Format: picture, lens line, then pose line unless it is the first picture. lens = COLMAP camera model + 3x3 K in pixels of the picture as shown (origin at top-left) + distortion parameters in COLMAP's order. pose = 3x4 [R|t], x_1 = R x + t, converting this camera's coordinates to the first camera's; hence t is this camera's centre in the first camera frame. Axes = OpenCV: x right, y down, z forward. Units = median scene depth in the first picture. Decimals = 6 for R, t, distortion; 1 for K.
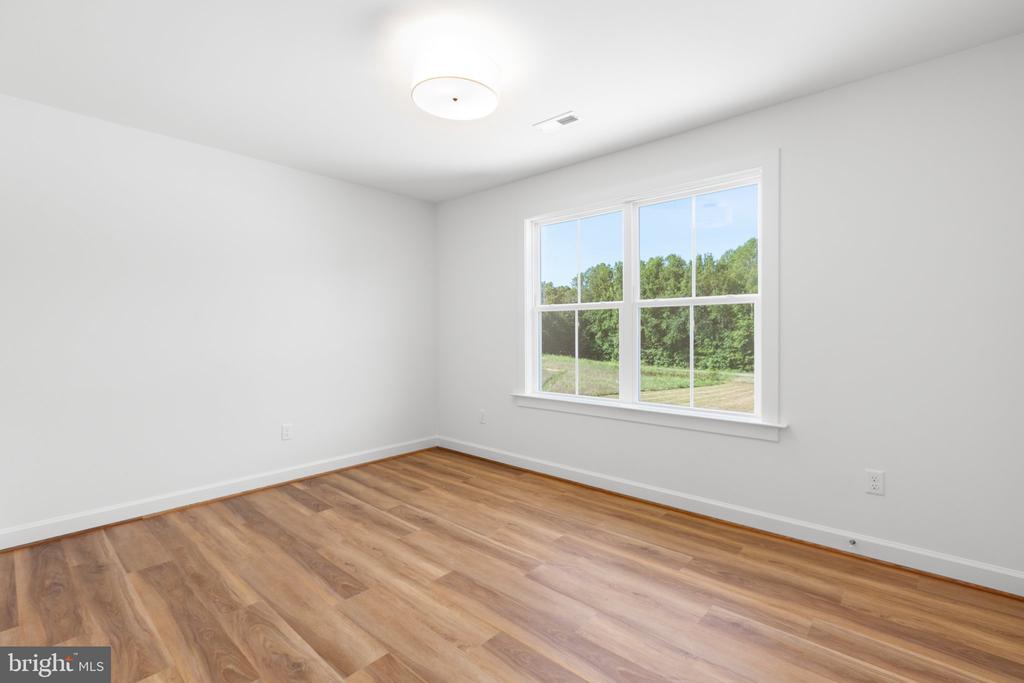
lens RADIAL K [[465.2, 0, 509.7], [0, 465.2, 338.7], [0, 0, 1]] dist [0.000174, -0.000268]
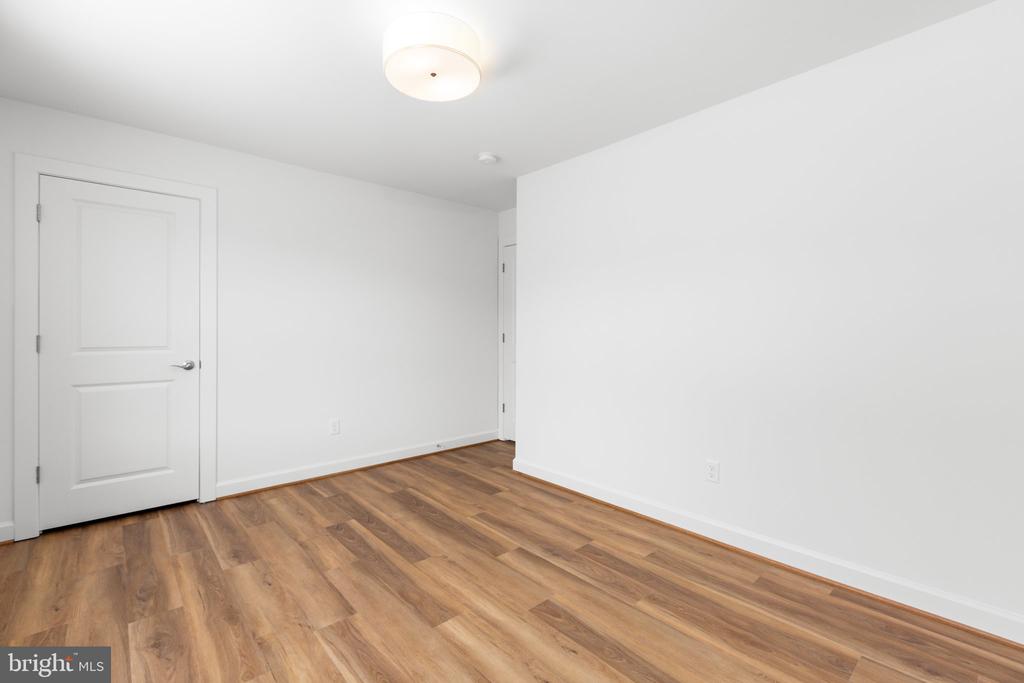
lens RADIAL K [[465.2, 0, 512.4], [0, 465.2, 335.1], [0, 0, 1]] dist [0.000174, -0.000268]
pose [[-0.994376, 0.001213, 0.105896, -0.384821], [0.003927, 0.999669, 0.025430, -0.033584], [-0.105830, 0.025702, -0.994052, 1.993993]]
